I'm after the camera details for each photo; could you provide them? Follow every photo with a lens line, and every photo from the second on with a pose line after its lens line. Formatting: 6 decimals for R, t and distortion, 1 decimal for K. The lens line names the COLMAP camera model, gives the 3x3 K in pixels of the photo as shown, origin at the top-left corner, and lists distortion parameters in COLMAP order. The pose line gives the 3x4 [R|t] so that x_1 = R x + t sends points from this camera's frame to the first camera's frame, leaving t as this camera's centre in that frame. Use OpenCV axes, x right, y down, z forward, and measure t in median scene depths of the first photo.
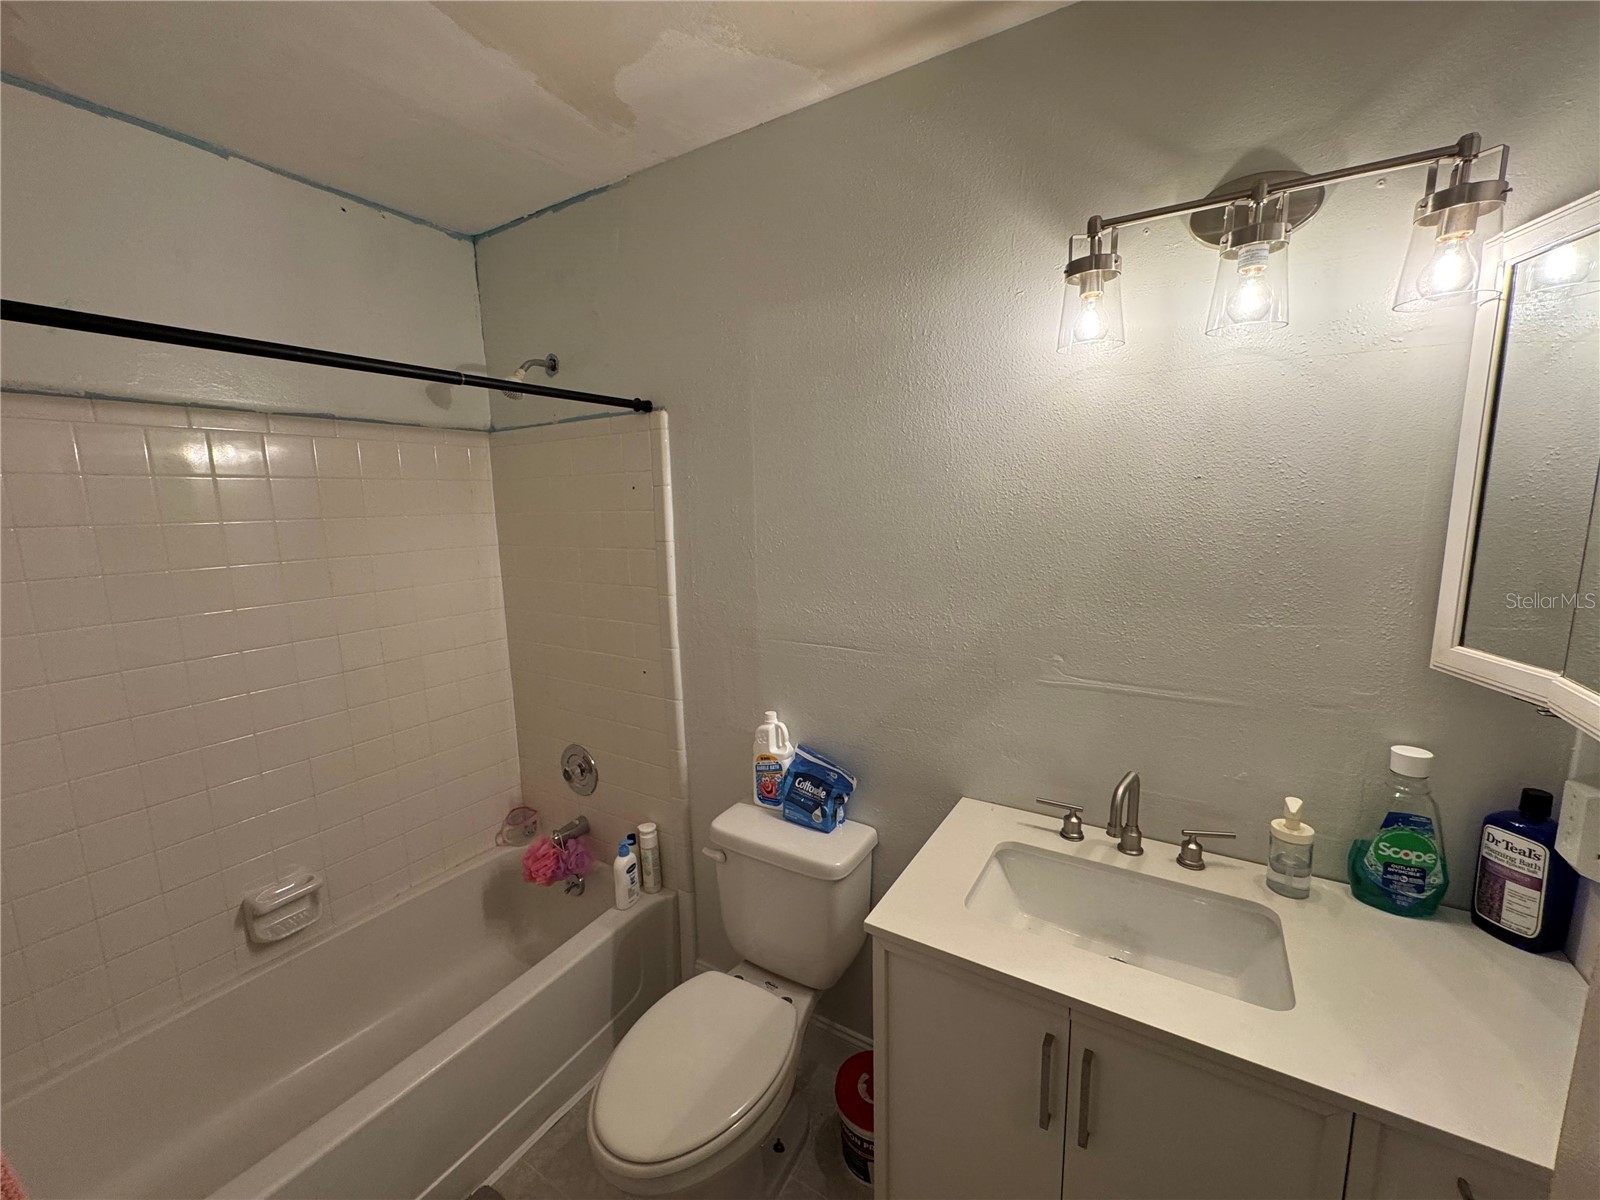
lens RADIAL K [[639.6, 0, 800.3], [0, 639.6, 600.4], [0, 0, 1]] dist [-0.004110, 0.001077]
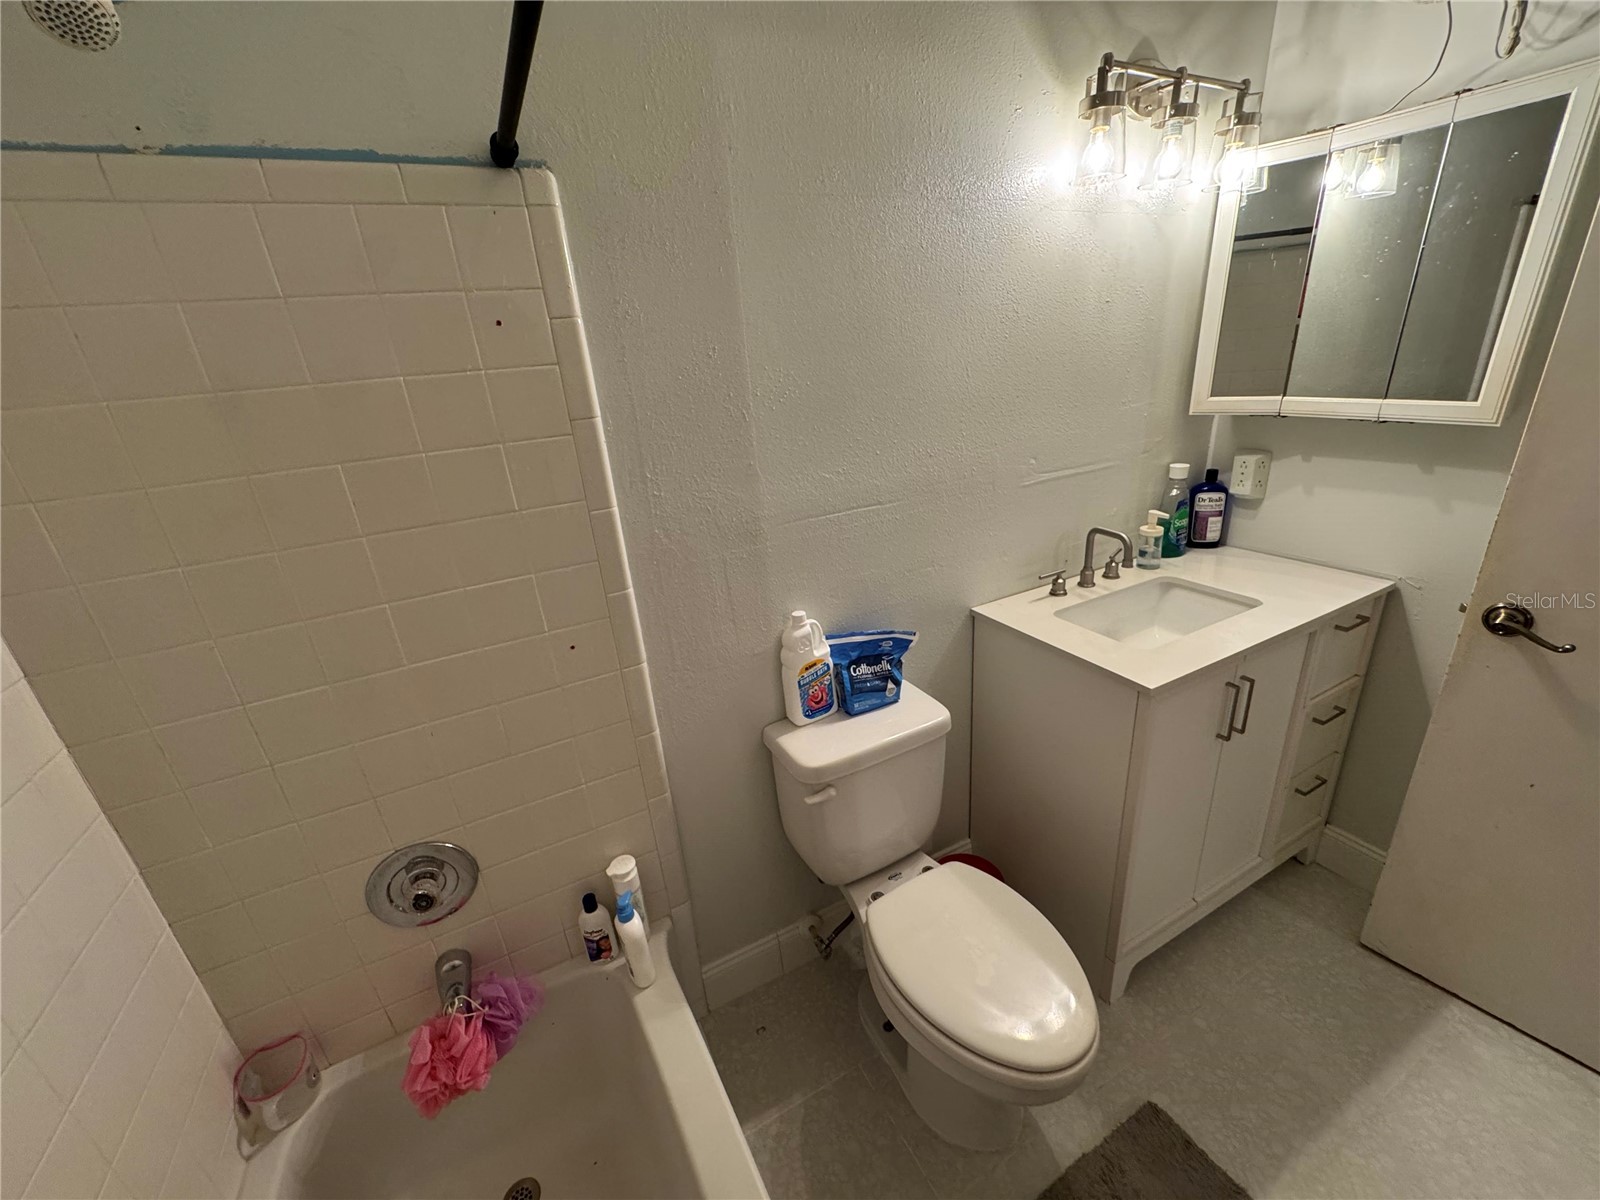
lens RADIAL K [[639.6, 0, 801.0], [0, 639.6, 600.3], [0, 0, 1]] dist [-0.004110, 0.001077]
pose [[0.513766, -0.327503, 0.792960, -0.850524], [0.200014, 0.944526, 0.260511, -0.063082], [-0.834289, 0.024761, 0.550771, 0.684716]]
